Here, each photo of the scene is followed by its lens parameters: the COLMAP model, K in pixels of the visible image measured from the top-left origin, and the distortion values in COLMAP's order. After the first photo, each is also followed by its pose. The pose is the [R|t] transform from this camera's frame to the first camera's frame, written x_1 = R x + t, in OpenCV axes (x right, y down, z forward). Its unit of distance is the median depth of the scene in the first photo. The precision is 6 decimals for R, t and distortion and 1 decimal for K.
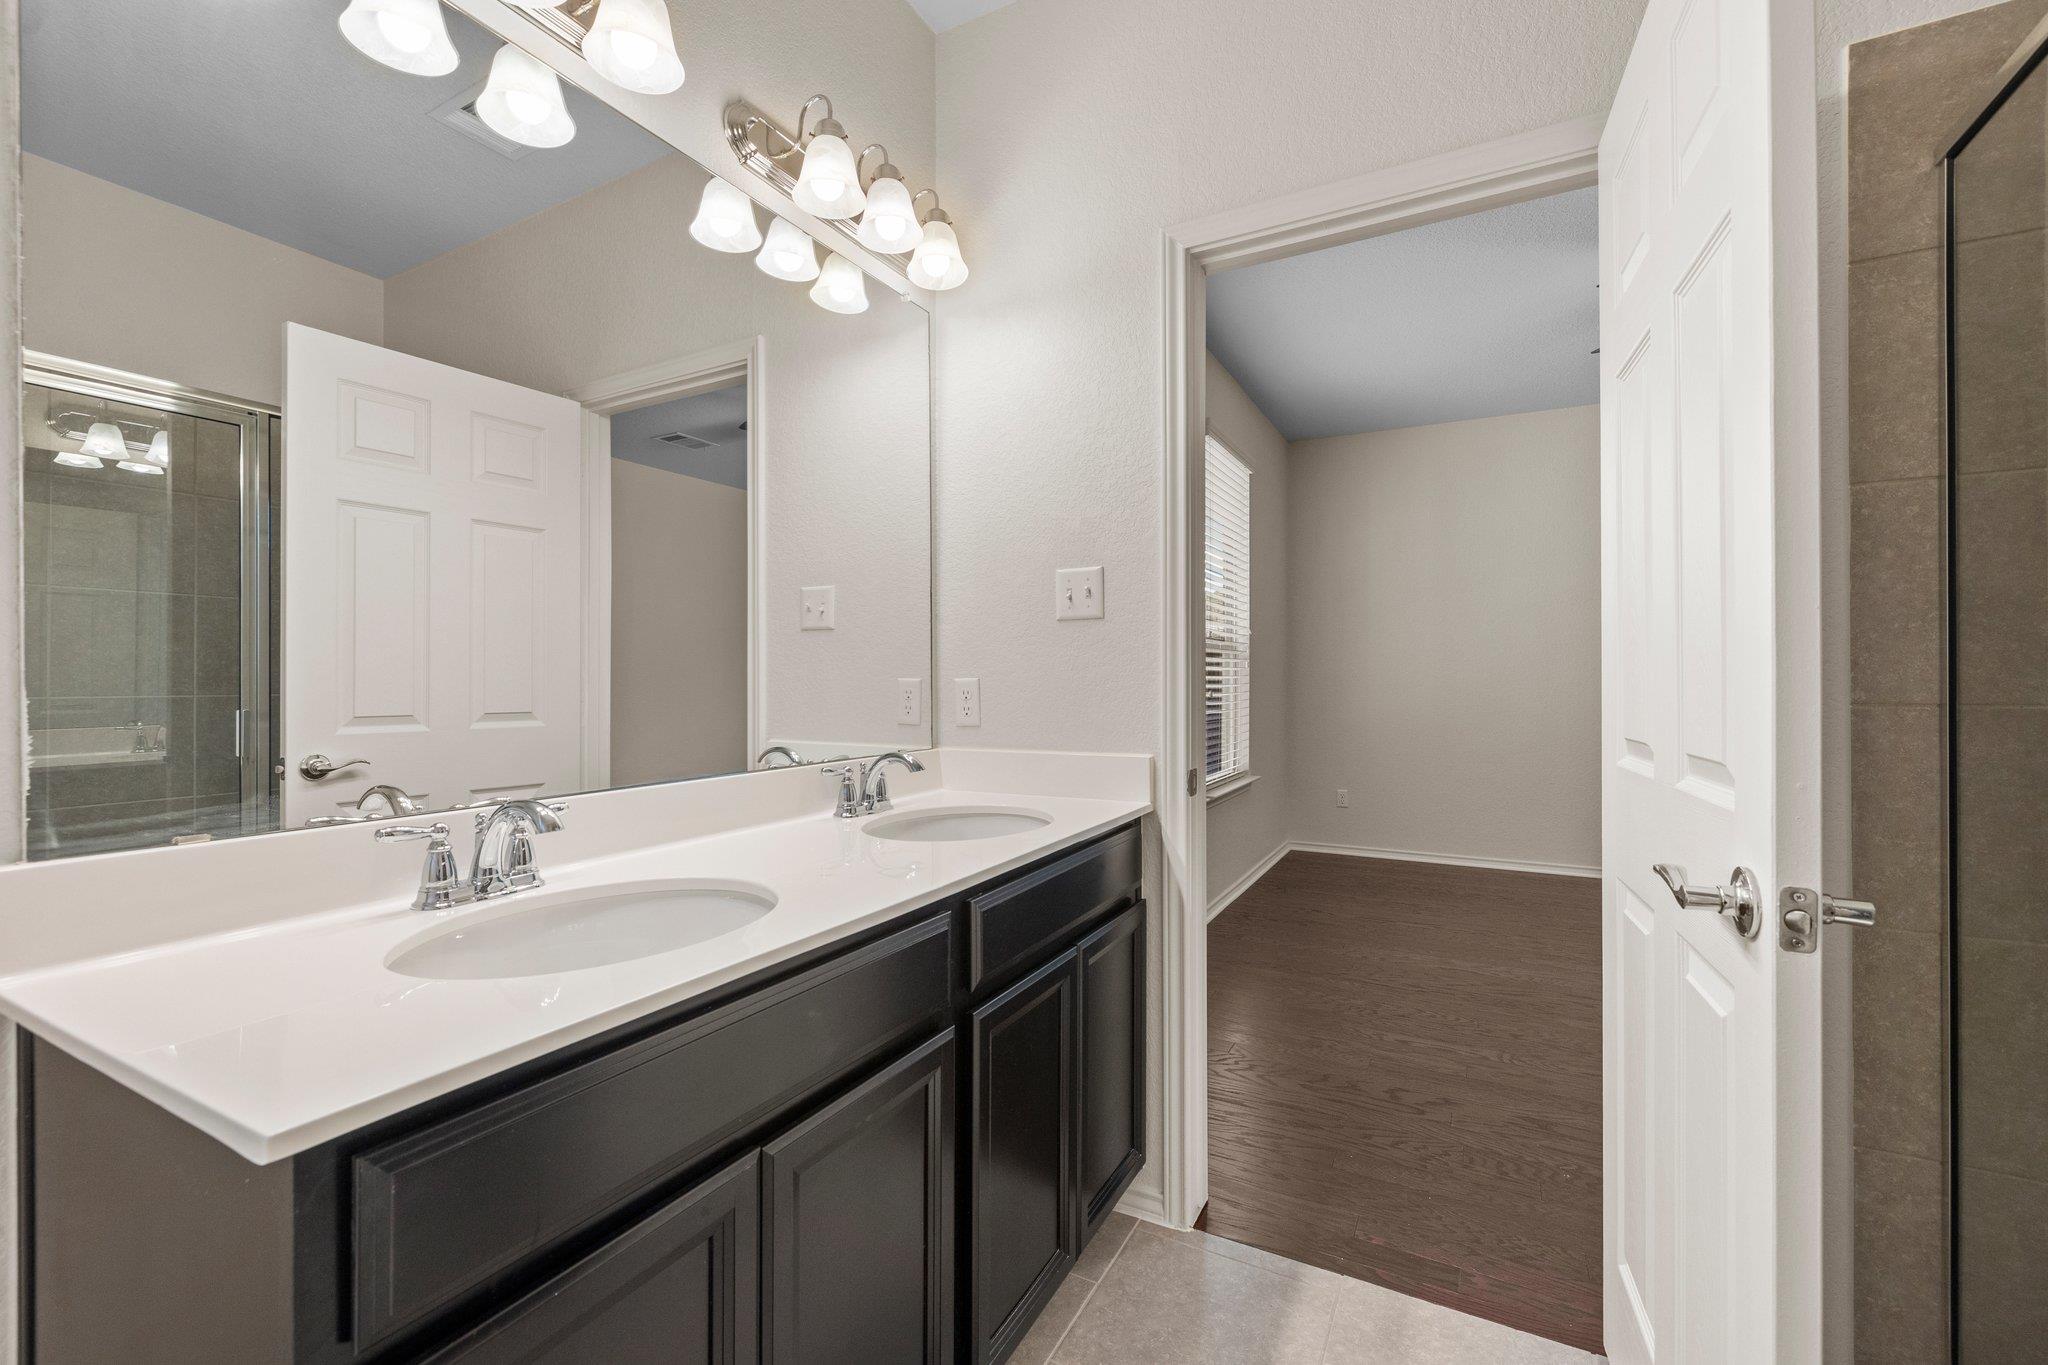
lens RADIAL K [[864.9, 0, 1036.2], [0, 864.9, 680.9], [0, 0, 1]] dist [0.003187, 0.000430]
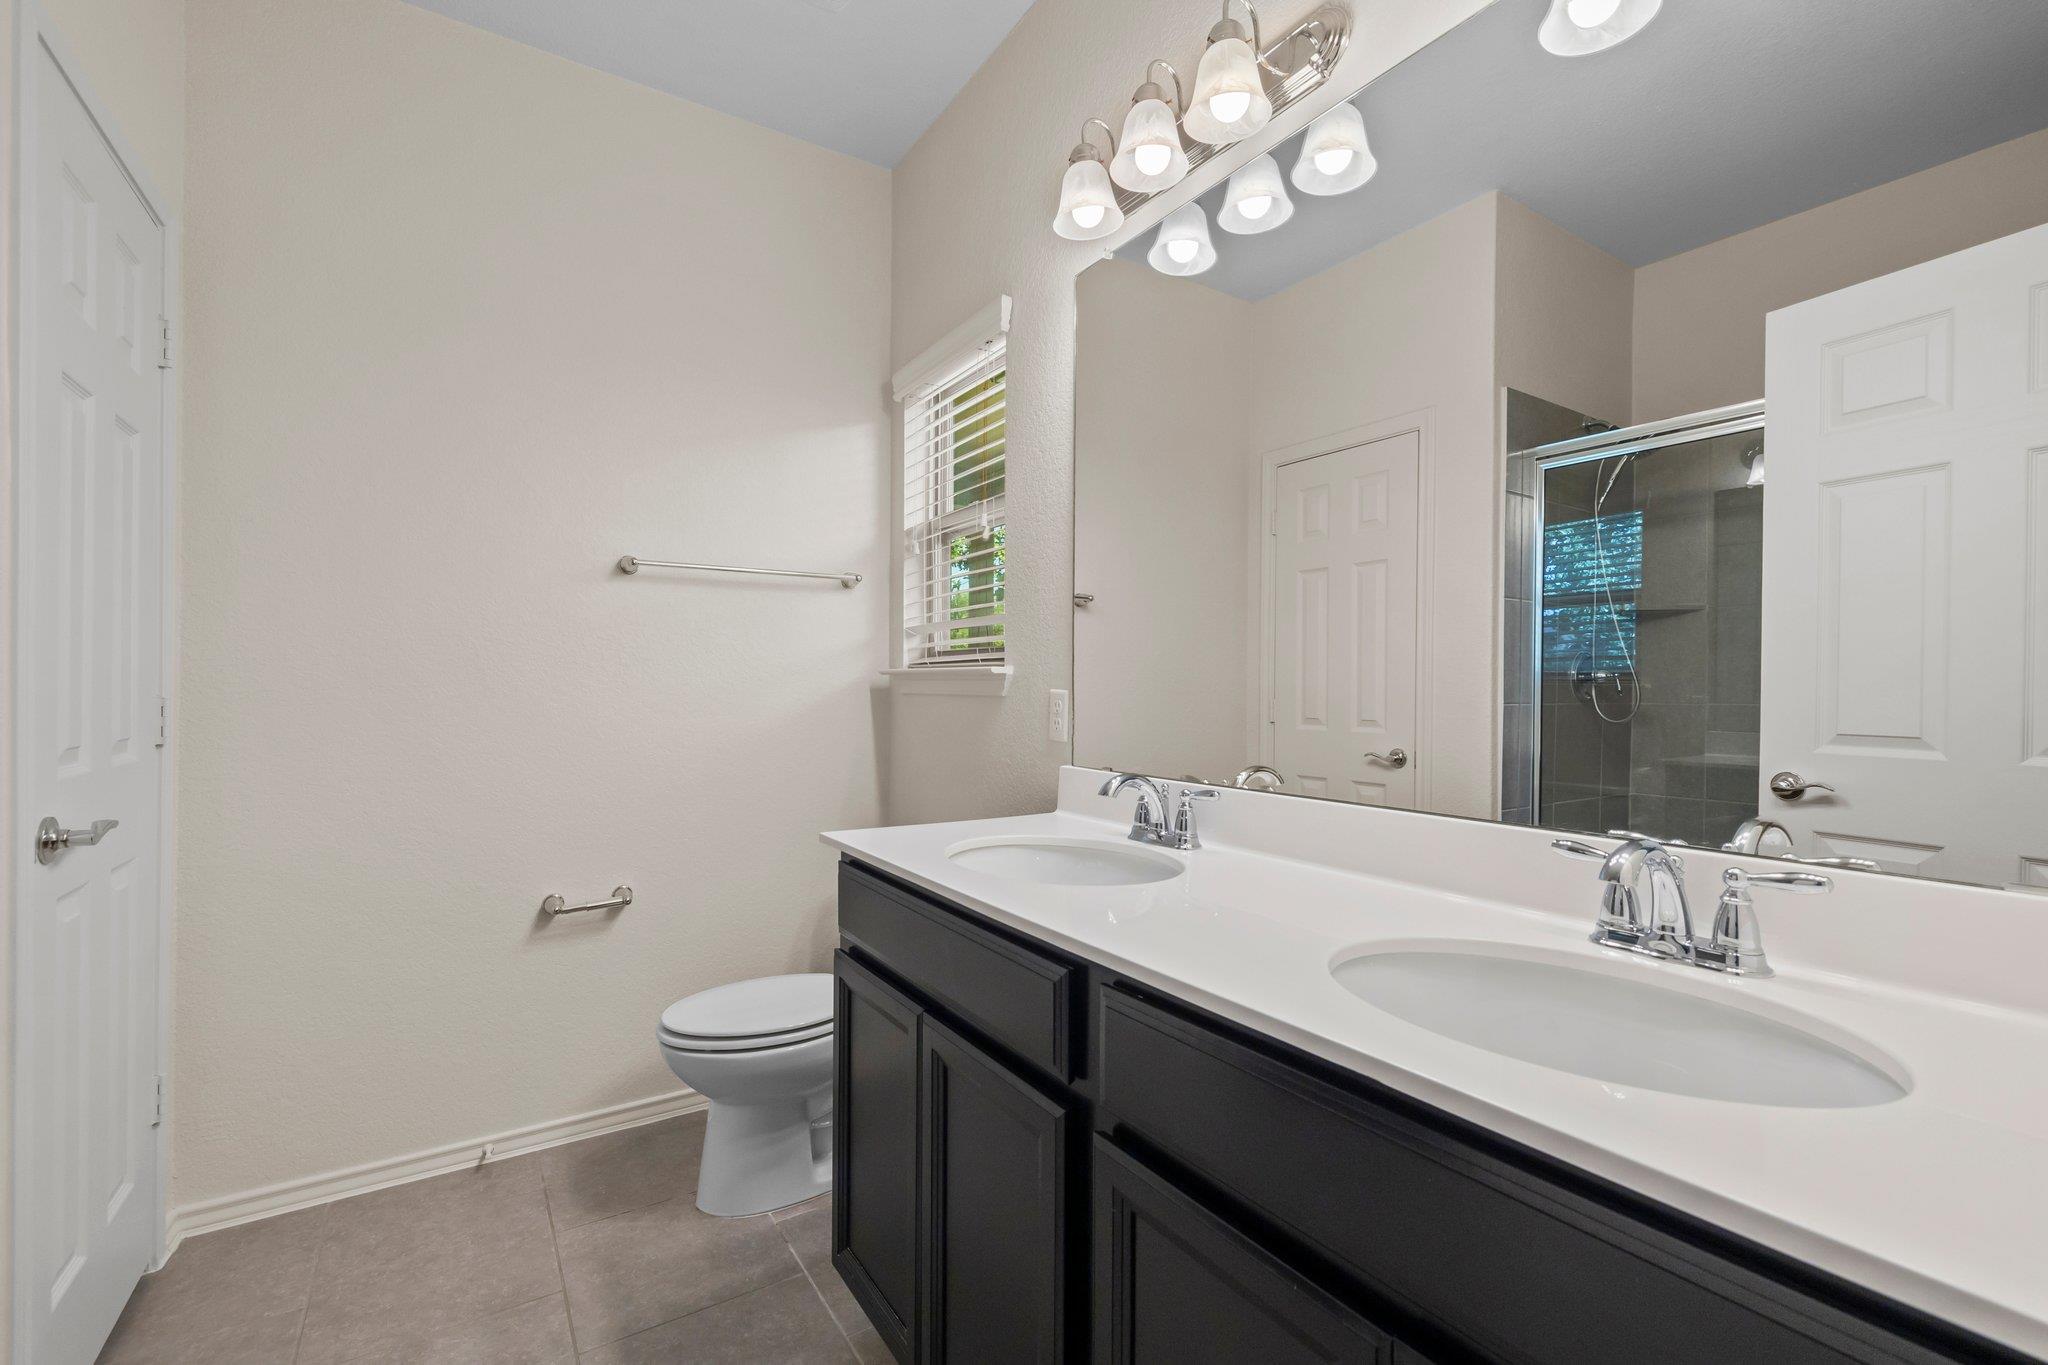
lens RADIAL K [[864.9, 0, 1040.4], [0, 864.9, 686.7], [0, 0, 1]] dist [0.003187, 0.000430]
pose [[-0.463606, -0.002963, -0.886037, 0.335516], [-0.002866, 0.999994, -0.001844, -0.000491], [0.886037, 0.001685, -0.463612, 0.721550]]
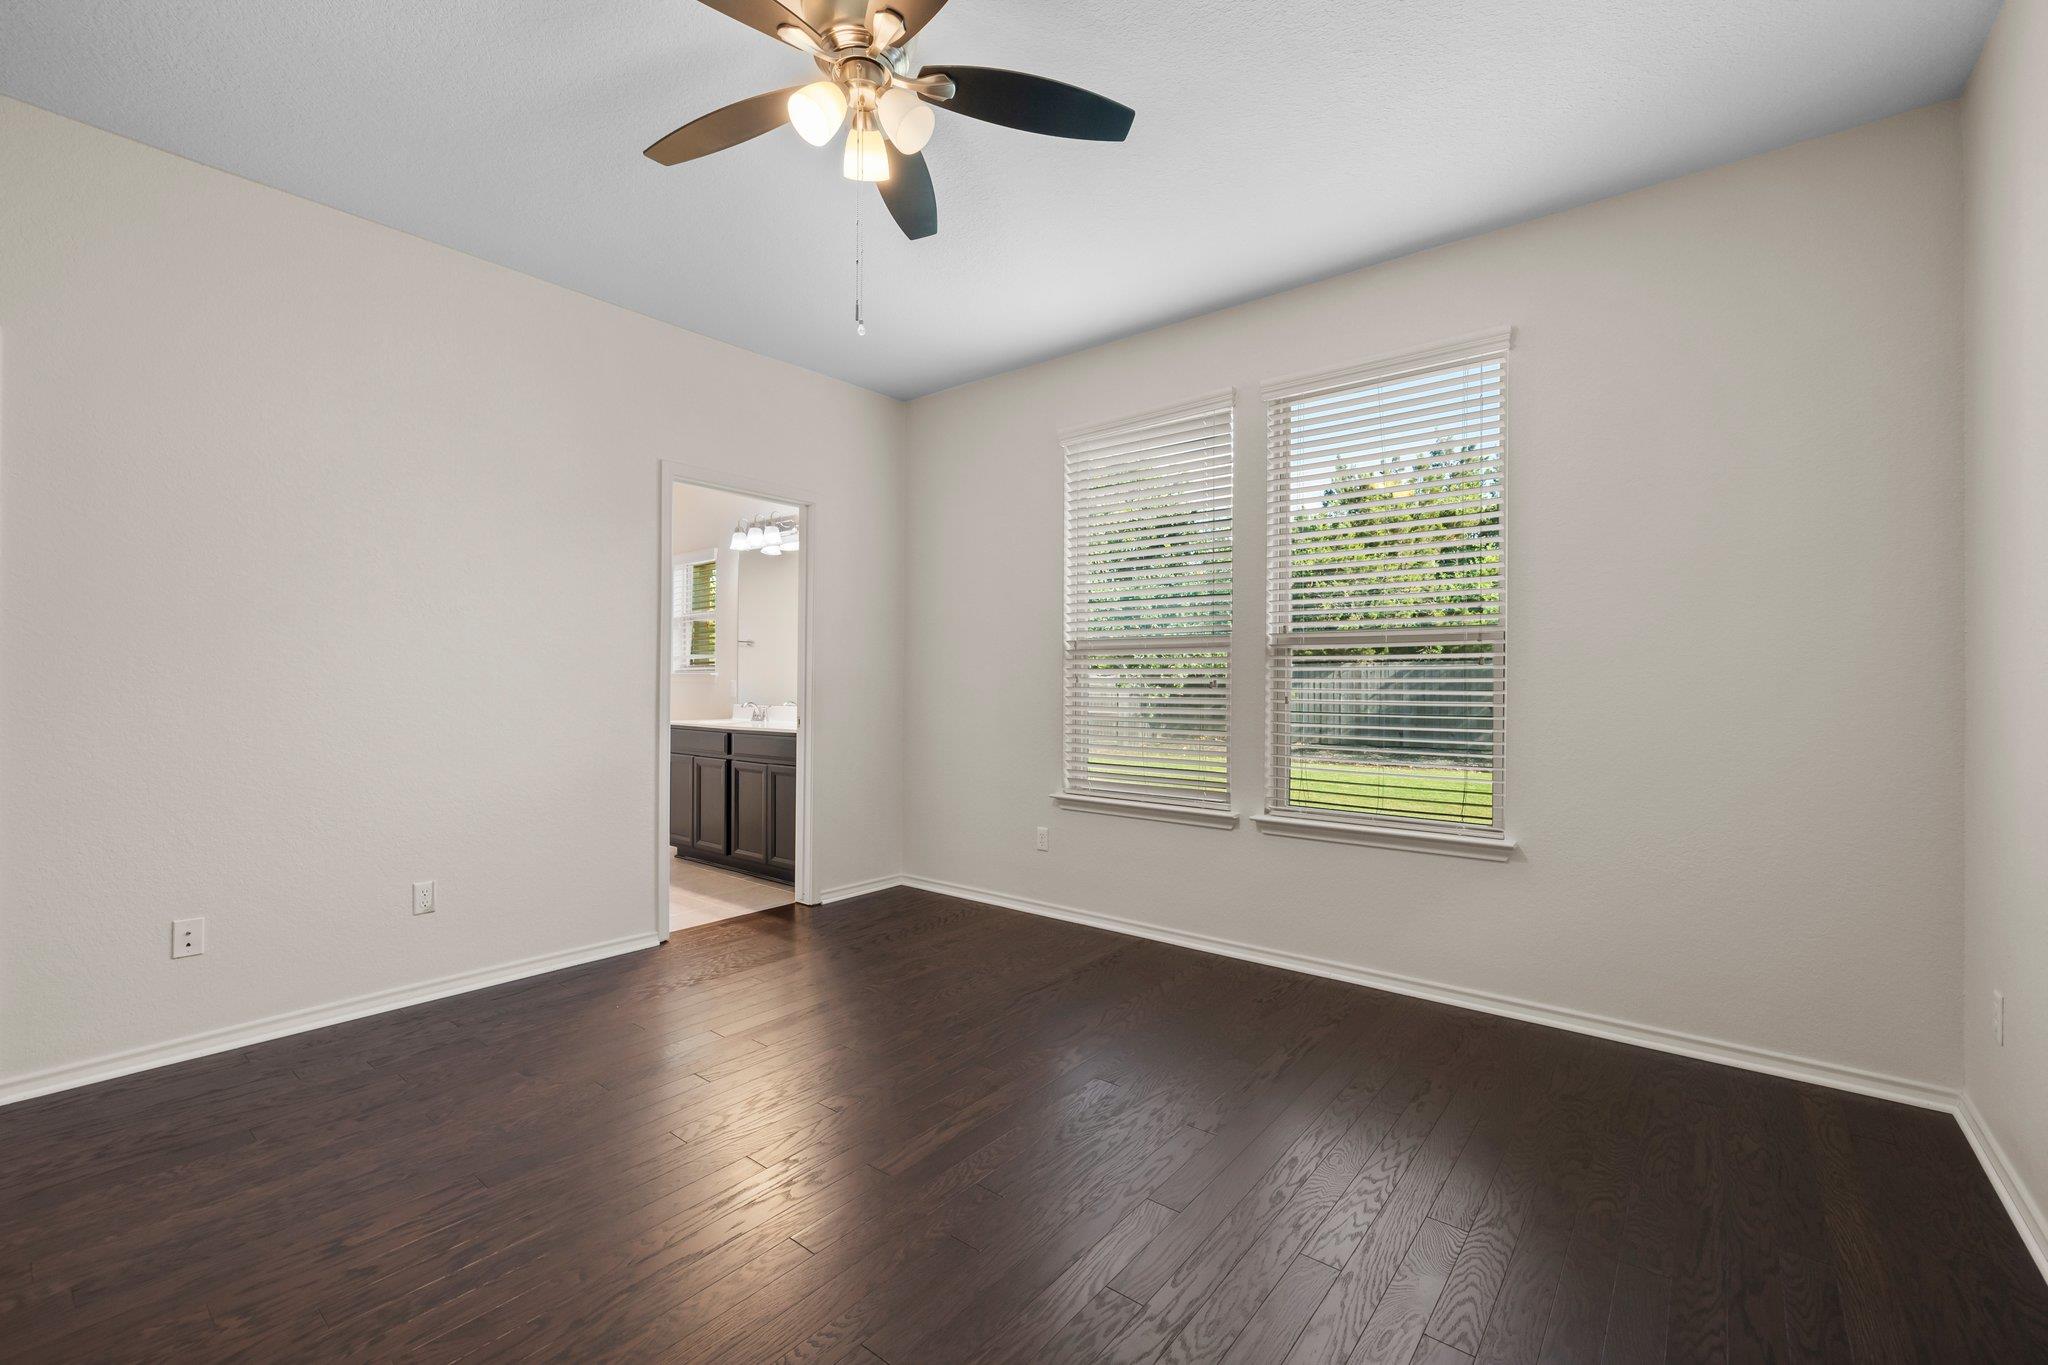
lens RADIAL K [[864.9, 0, 1023.0], [0, 864.9, 681.3], [0, 0, 1]] dist [0.003187, 0.000430]
pose [[-0.182767, -0.003798, -0.983149, 2.093001], [-0.004281, 0.999986, -0.003067, 0.008458], [0.983147, 0.003648, -0.182781, 1.743599]]
